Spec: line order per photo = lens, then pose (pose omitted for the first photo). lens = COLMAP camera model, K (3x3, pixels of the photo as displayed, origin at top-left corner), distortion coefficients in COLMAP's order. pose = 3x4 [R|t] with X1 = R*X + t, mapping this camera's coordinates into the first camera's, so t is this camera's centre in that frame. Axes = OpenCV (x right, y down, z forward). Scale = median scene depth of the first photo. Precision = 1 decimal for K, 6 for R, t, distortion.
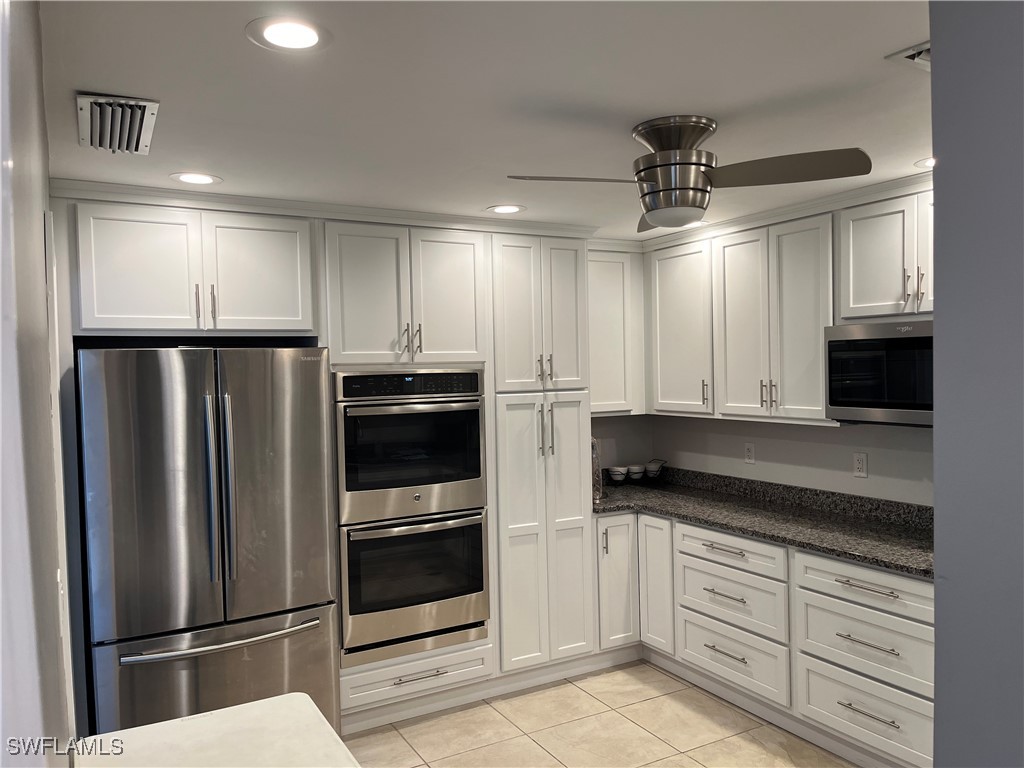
lens RADIAL K [[777.8, 0, 515.0], [0, 777.8, 386.9], [0, 0, 1]] dist [0.026538, -0.024020]
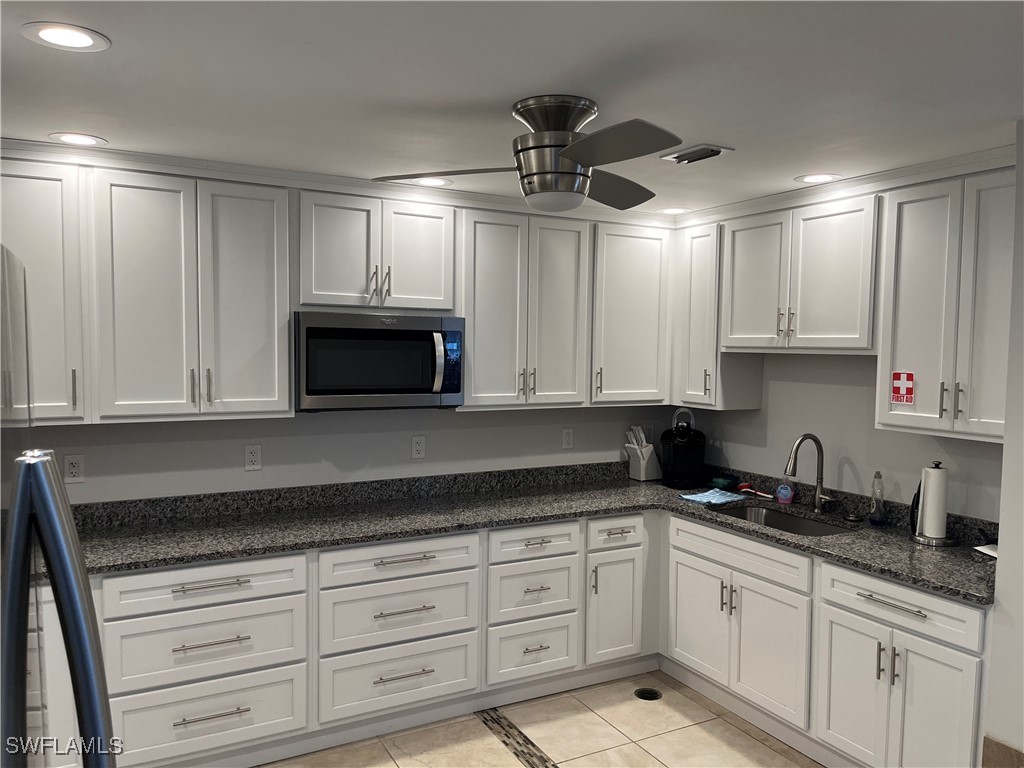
lens RADIAL K [[777.8, 0, 514.4], [0, 777.8, 385.7], [0, 0, 1]] dist [0.026538, -0.024020]
pose [[0.006614, -0.031837, 0.999471, -0.531720], [0.010536, 0.999440, 0.031767, -0.014610], [-0.999923, 0.010321, 0.006946, 0.721044]]
